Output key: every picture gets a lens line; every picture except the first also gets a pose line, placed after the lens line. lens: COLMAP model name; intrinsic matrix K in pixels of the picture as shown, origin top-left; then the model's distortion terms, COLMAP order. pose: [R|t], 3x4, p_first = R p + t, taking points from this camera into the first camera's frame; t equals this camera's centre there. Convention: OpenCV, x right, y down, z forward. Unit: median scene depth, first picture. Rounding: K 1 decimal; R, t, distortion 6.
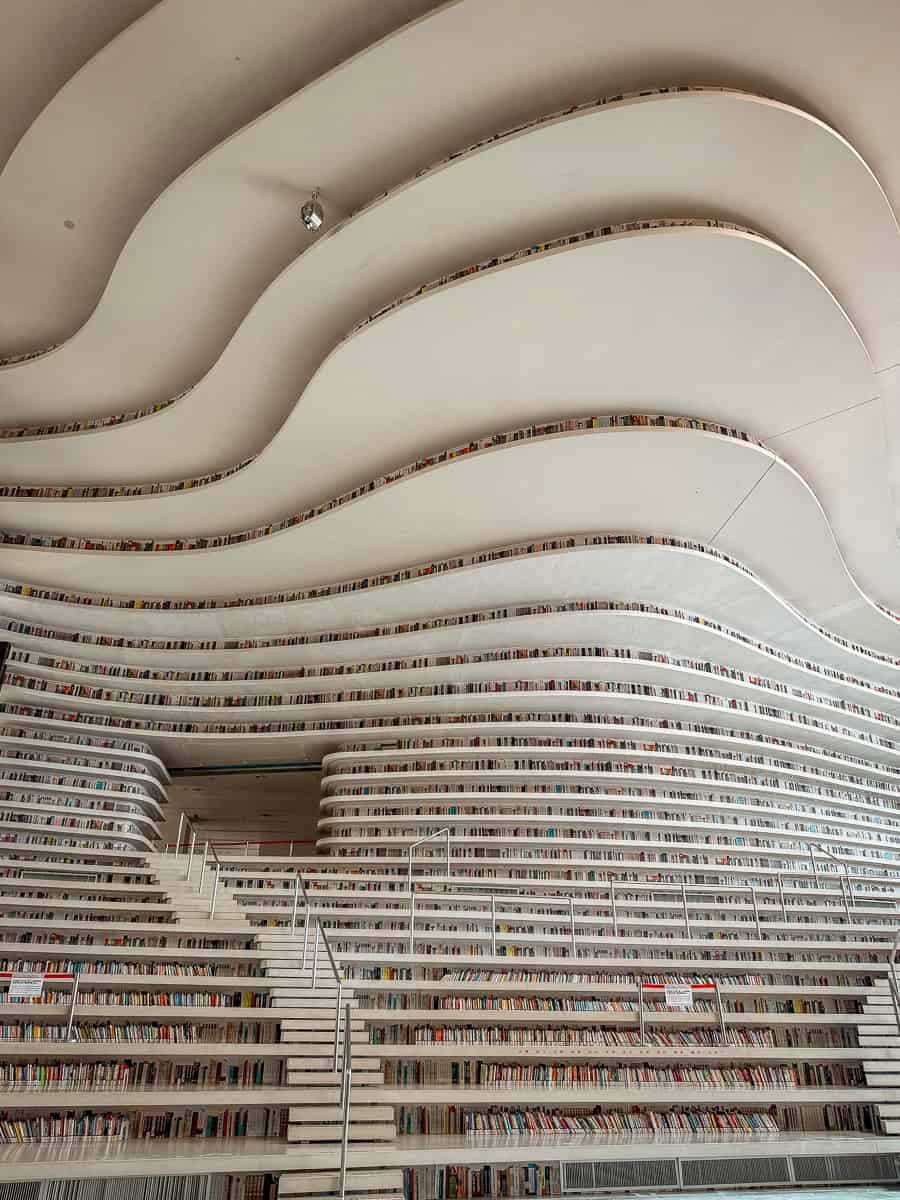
lens RADIAL K [[852.2, 0, 450.0], [0, 852.2, 600.0], [0, 0, 1]] dist [0.091608, -0.117447]
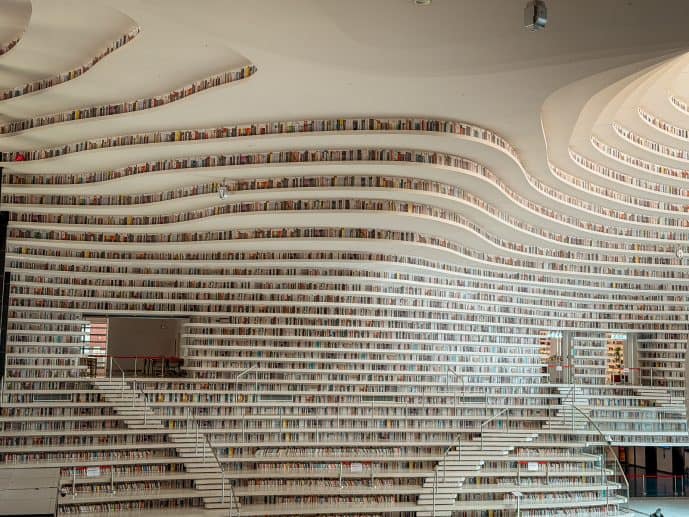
lens RADIAL K [[924.7, 0, 344.5], [0, 924.7, 258.5], [0, 0, 1]] dist [0.114777, -0.028042]
pose [[0.989885, 0.030025, 0.138655, -0.131739], [-0.075238, 0.939690, 0.333649, -0.845133], [-0.120275, -0.340707, 0.932445, -1.081584]]
